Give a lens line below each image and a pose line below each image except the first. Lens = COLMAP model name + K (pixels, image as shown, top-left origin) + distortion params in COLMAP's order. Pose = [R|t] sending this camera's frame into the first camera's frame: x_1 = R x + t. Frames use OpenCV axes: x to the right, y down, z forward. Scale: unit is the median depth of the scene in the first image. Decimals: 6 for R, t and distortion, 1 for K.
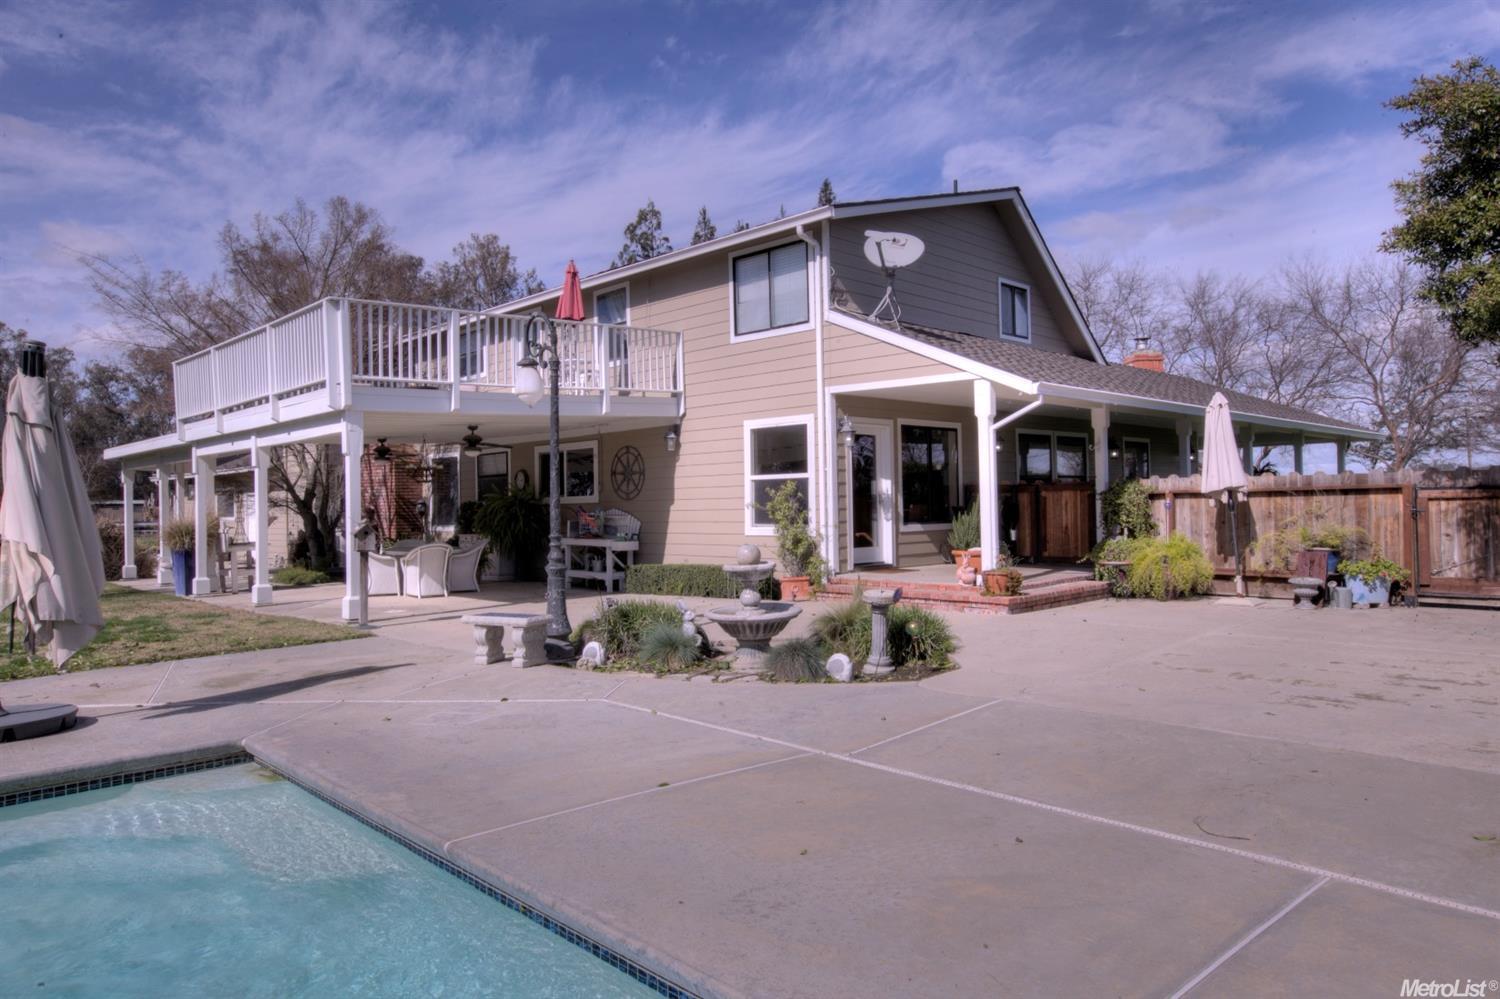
lens RADIAL K [[994.7, 0, 732.4], [0, 994.7, 483.6], [0, 0, 1]] dist [0.007641, 0.002067]
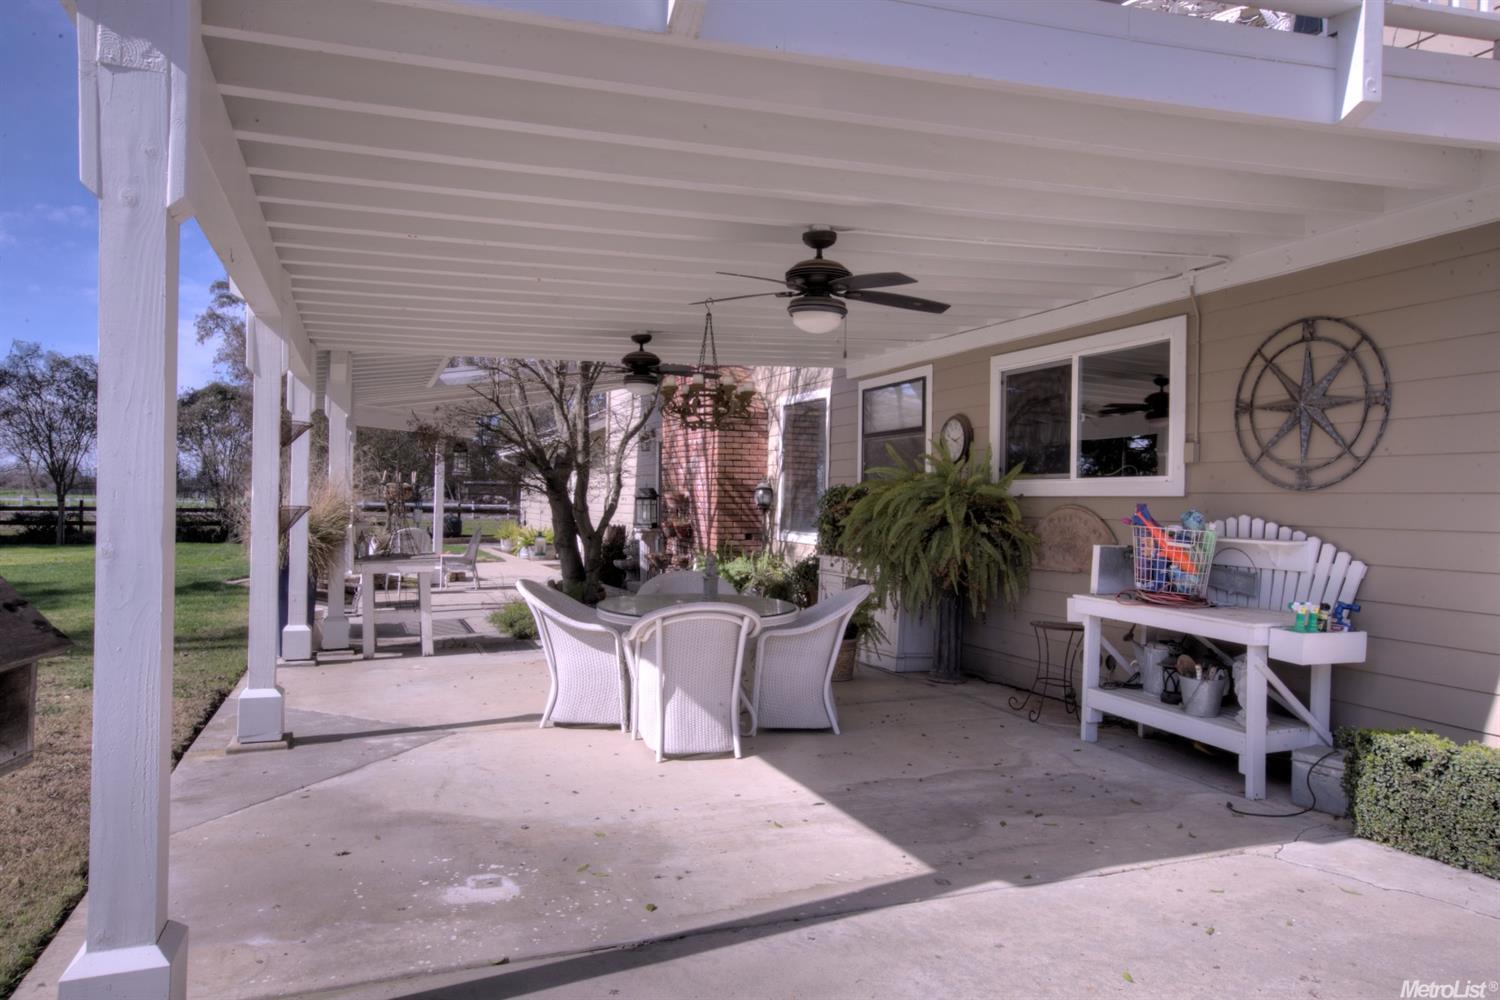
lens RADIAL K [[994.7, 0, 732.4], [0, 994.7, 484.1], [0, 0, 1]] dist [0.007641, 0.002067]
pose [[0.917418, 0.025385, -0.397114, -0.140303], [-0.022686, 0.999677, 0.011494, 0.014479], [0.397277, -0.001536, 0.917697, 0.615028]]
